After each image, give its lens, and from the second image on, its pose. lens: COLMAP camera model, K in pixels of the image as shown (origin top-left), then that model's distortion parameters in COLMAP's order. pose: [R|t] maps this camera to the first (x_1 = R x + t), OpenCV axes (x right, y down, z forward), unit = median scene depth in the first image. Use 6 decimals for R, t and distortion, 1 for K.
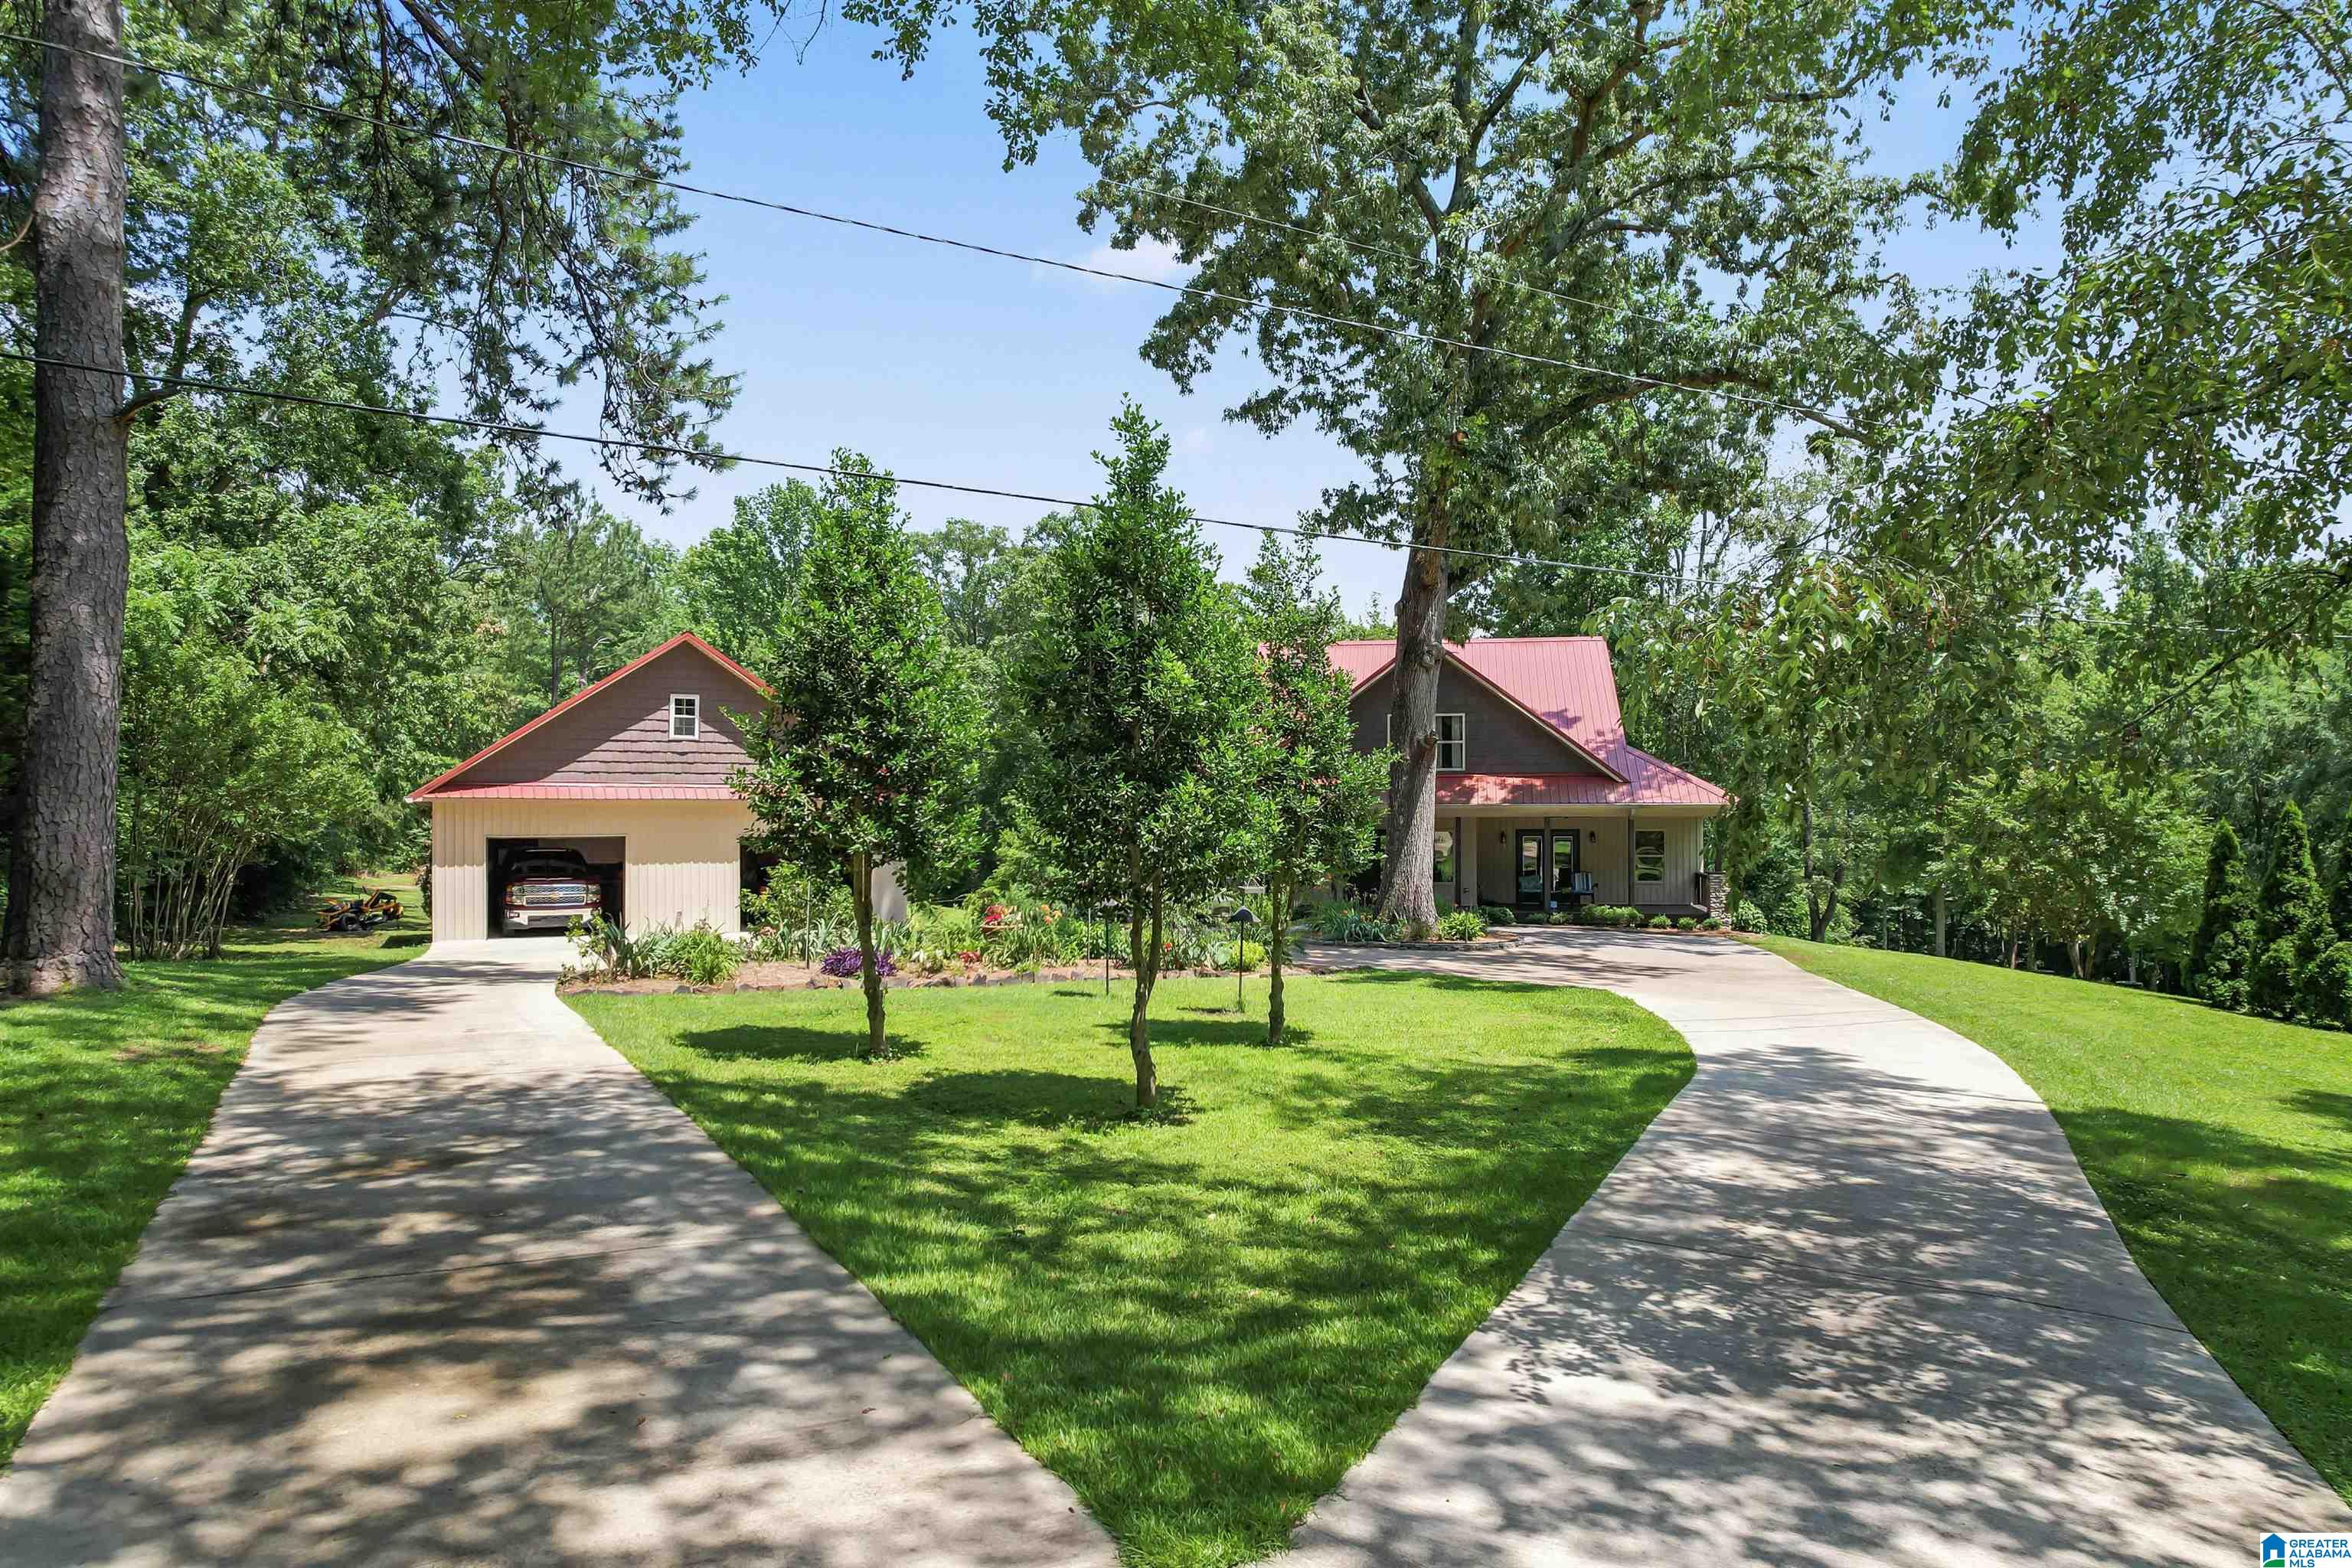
lens RADIAL K [[1517.1, 0, 1176.0], [0, 1517.1, 784.0], [0, 0, 1]] dist [-0.097536, 0.092520]
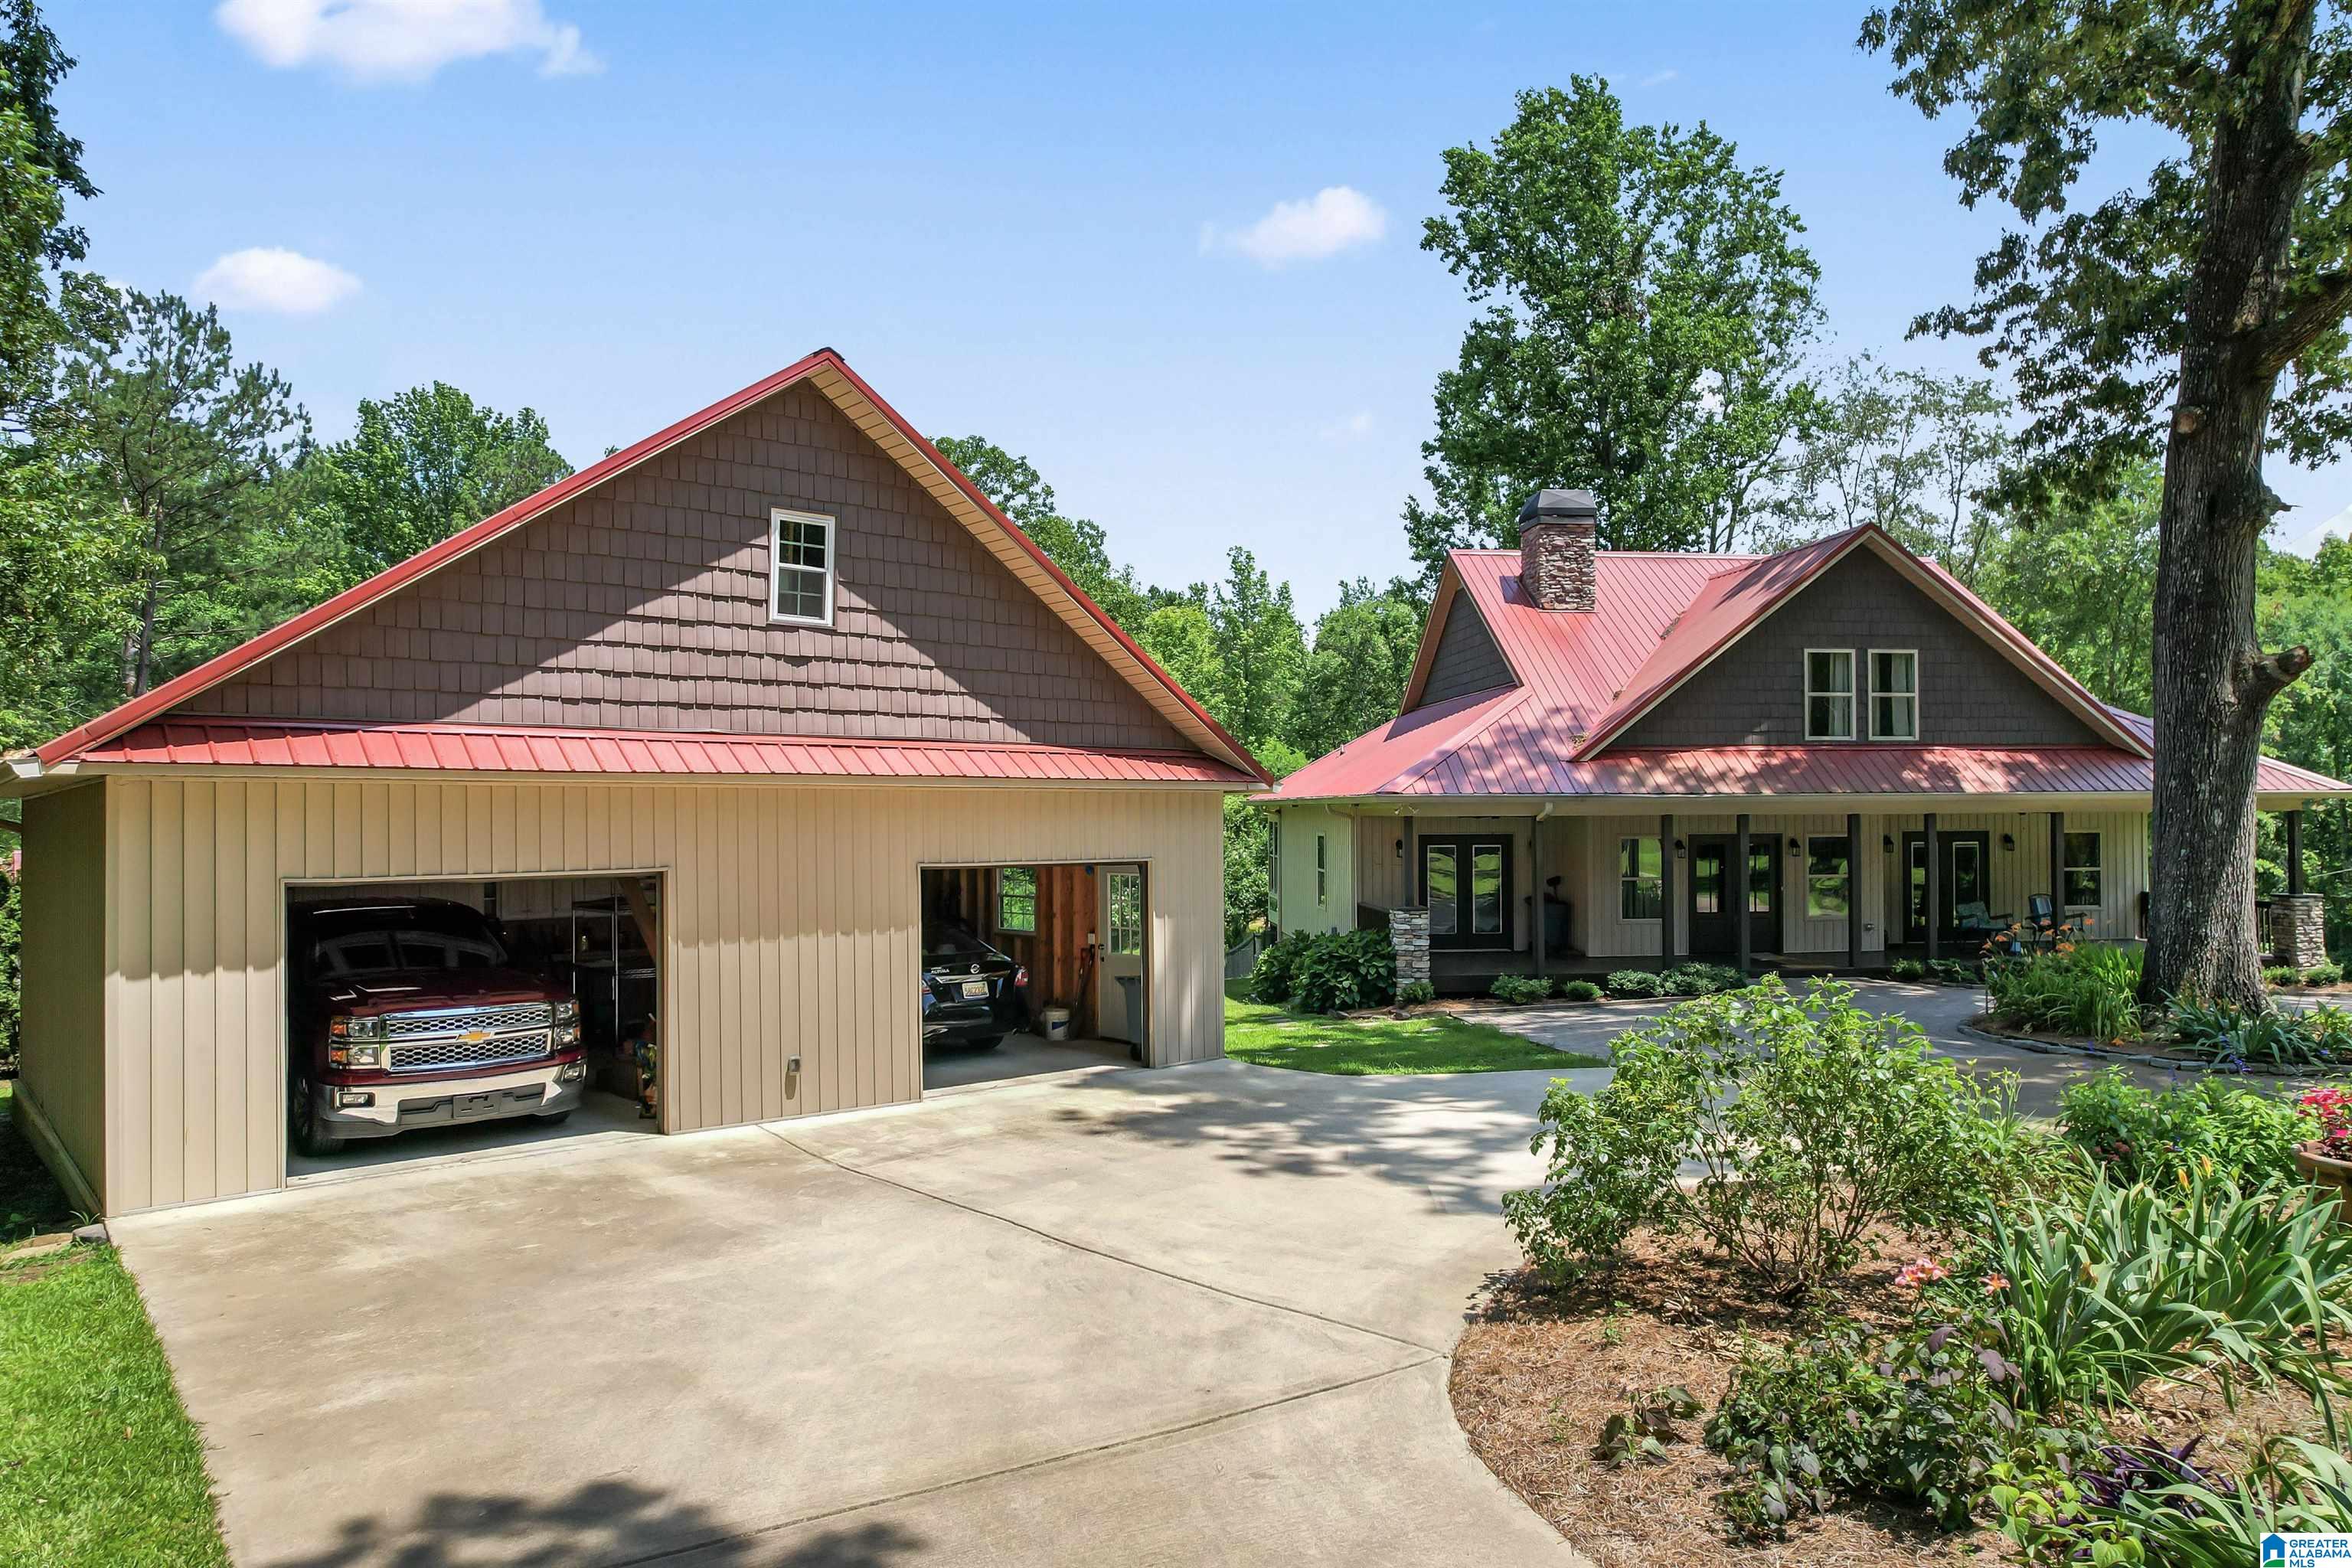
lens RADIAL K [[1557.2, 0, 1176.0], [0, 1557.2, 784.0], [0, 0, 1]] dist [-0.061355, -0.000264]
pose [[0.966203, -0.001912, 0.257776, -0.338091], [0.003731, 0.999971, -0.006569, 0.015328], [-0.257756, 0.007308, 0.966182, 0.580984]]
